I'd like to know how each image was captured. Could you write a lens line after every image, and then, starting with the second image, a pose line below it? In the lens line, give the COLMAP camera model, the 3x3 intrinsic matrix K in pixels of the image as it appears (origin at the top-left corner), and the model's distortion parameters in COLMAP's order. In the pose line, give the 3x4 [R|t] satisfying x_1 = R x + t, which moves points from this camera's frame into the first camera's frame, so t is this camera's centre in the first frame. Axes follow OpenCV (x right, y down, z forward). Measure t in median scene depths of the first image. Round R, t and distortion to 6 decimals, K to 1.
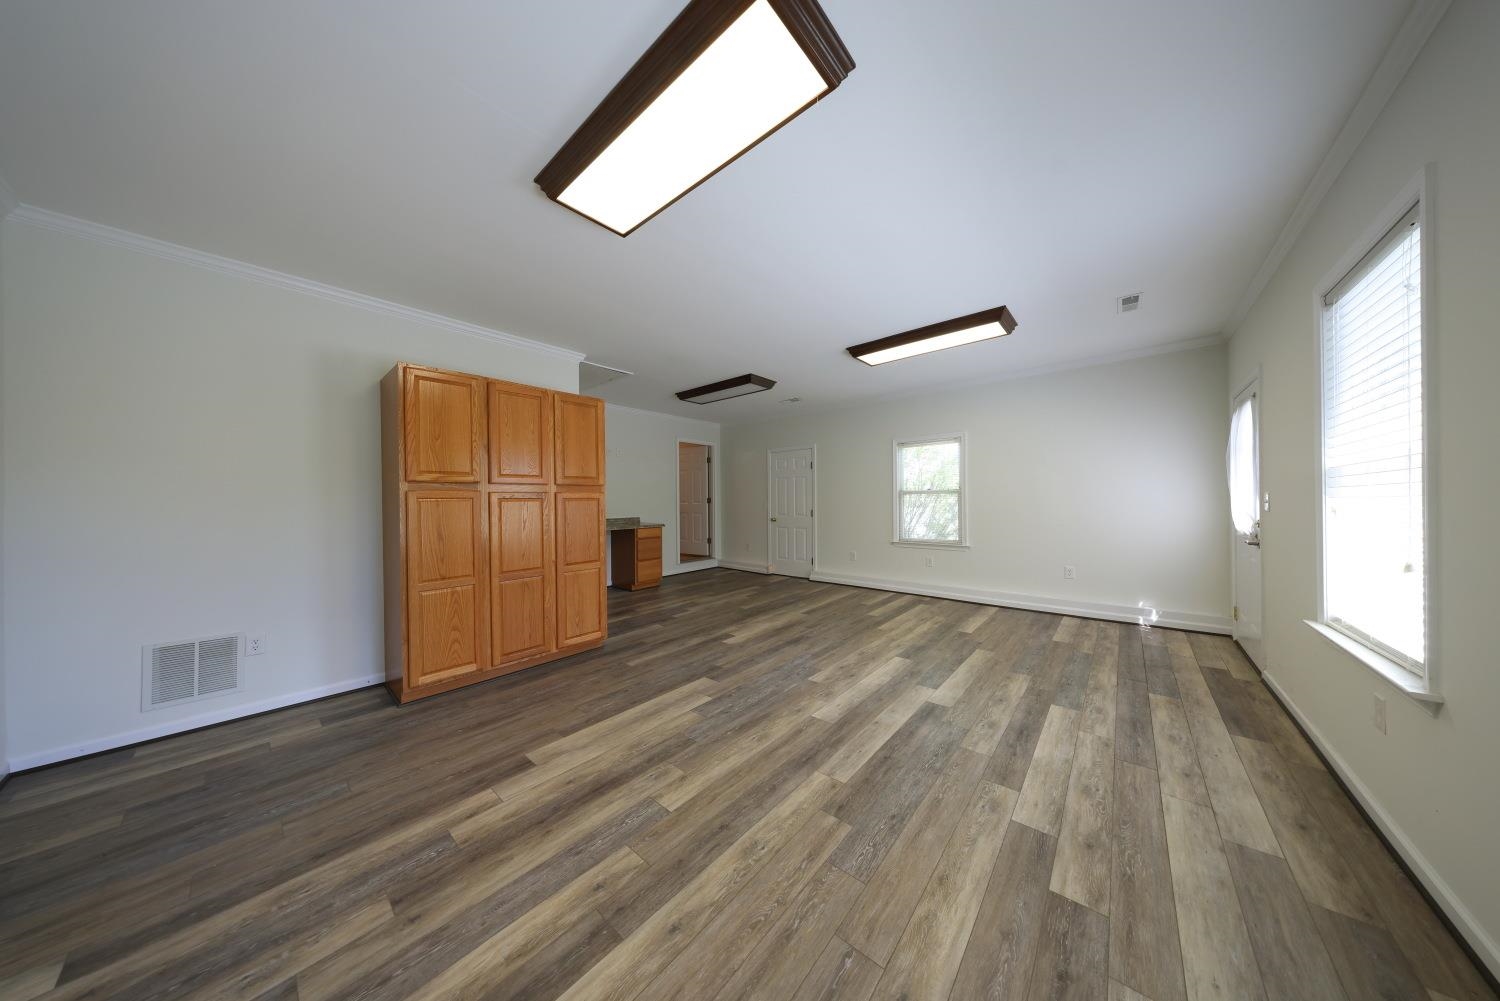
lens RADIAL K [[432.4, 0, 756.6], [0, 432.4, 500.0], [0, 0, 1]] dist [-0.000169, -0.000029]
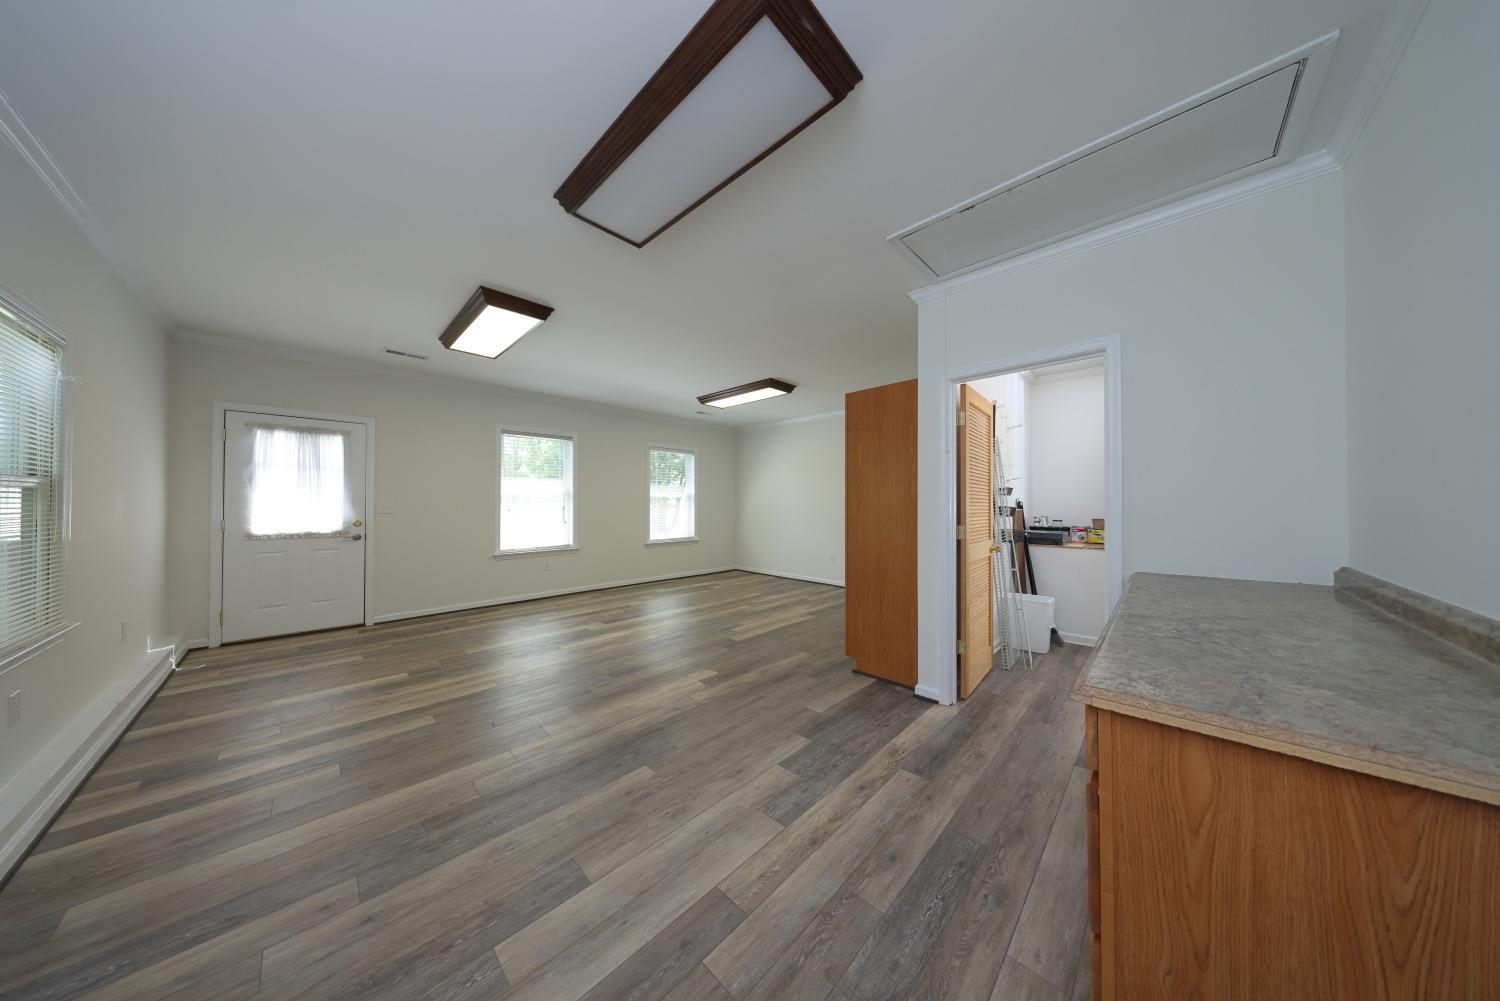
lens RADIAL K [[432.4, 0, 756.6], [0, 432.4, 500.0], [0, 0, 1]] dist [-0.000169, -0.000029]
pose [[-0.998398, 0.008663, 0.055919, -0.208094], [0.007874, 0.999867, -0.014311, 0.004779], [-0.056035, -0.013848, -0.998333, 1.867470]]
